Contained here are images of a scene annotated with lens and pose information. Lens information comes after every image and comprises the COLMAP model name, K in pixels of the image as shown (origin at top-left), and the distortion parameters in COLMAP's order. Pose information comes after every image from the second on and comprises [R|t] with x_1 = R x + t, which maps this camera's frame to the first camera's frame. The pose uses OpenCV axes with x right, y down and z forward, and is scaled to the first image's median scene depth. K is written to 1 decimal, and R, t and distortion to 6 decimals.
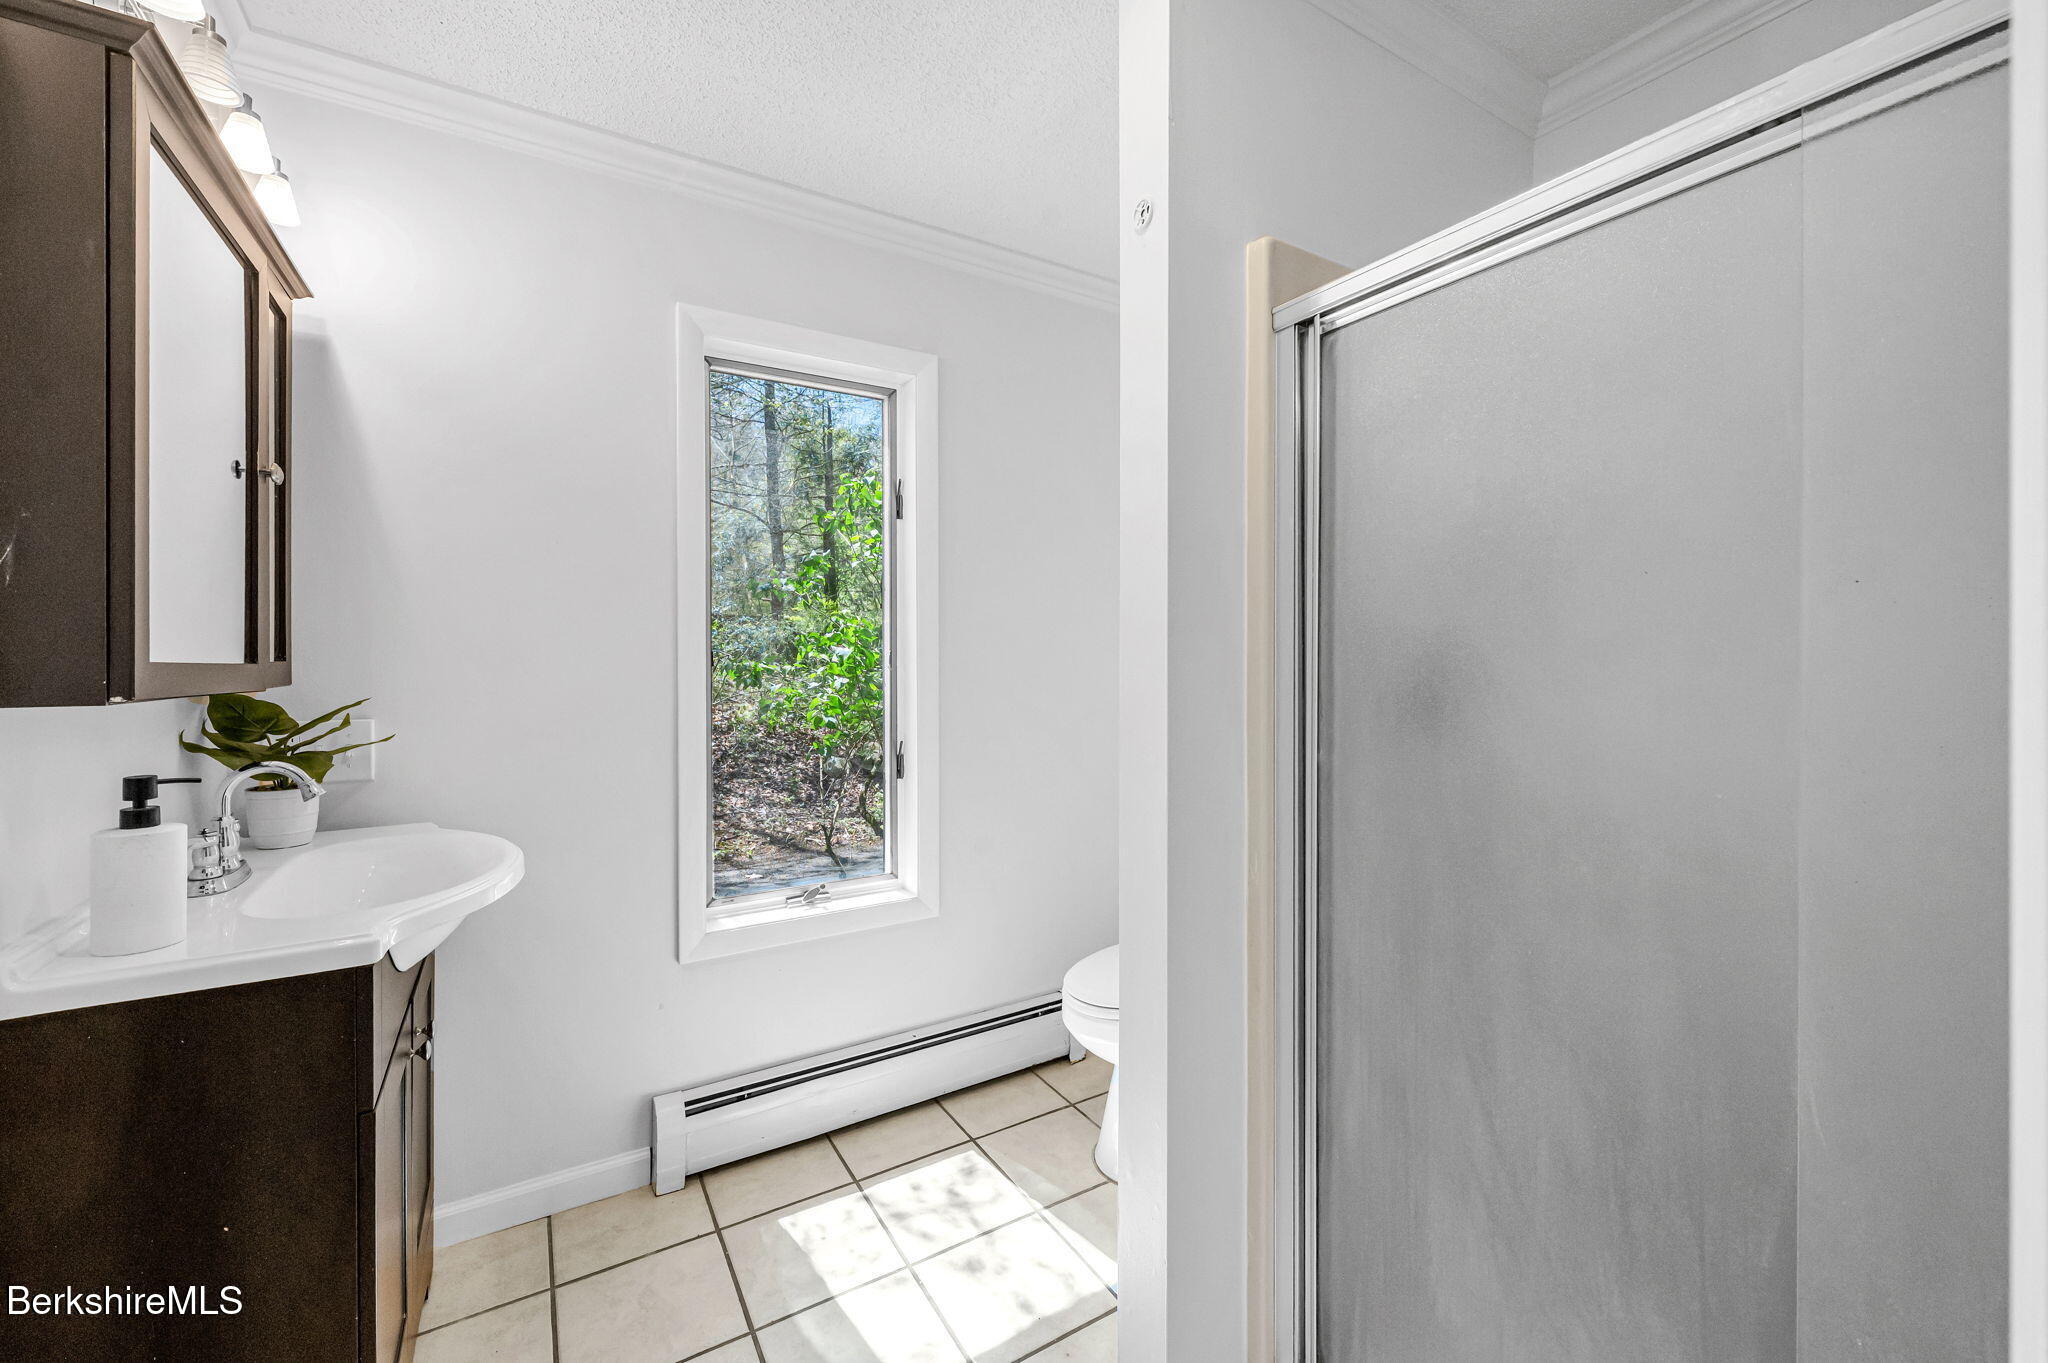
lens RADIAL K [[825.4, 0, 1018.8], [0, 825.4, 668.3], [0, 0, 1]] dist [0.014116, -0.000838]
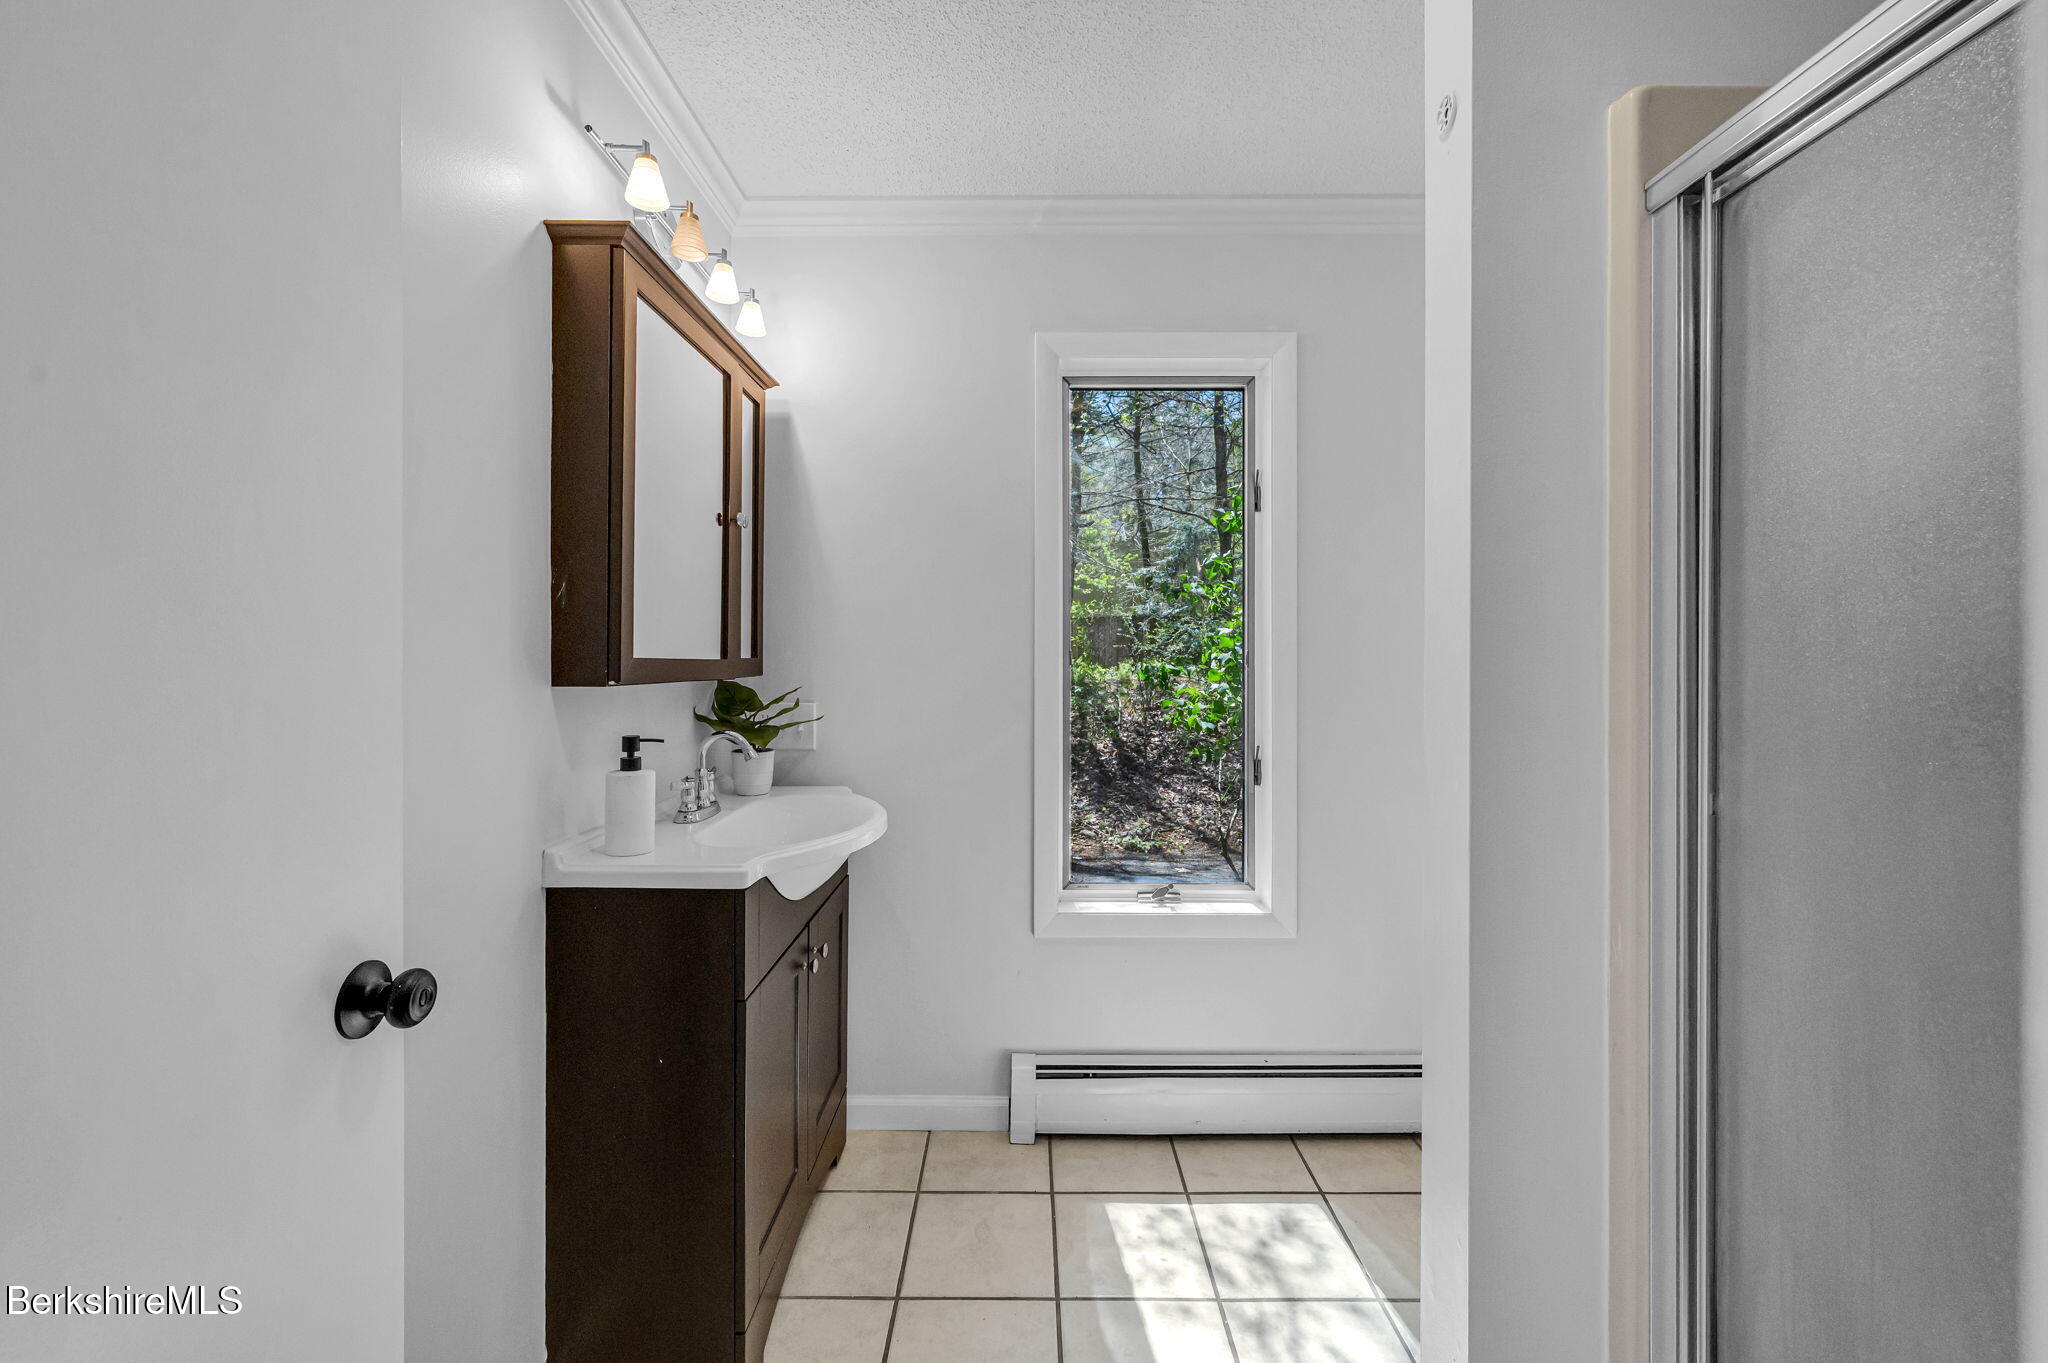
lens RADIAL K [[825.4, 0, 1022.5], [0, 825.4, 662.8], [0, 0, 1]] dist [0.014116, -0.000838]
pose [[0.854967, 0.009730, -0.518592, 0.150492], [-0.013224, 0.999908, -0.003040, -0.001546], [0.518514, 0.009457, 0.855017, 0.061808]]
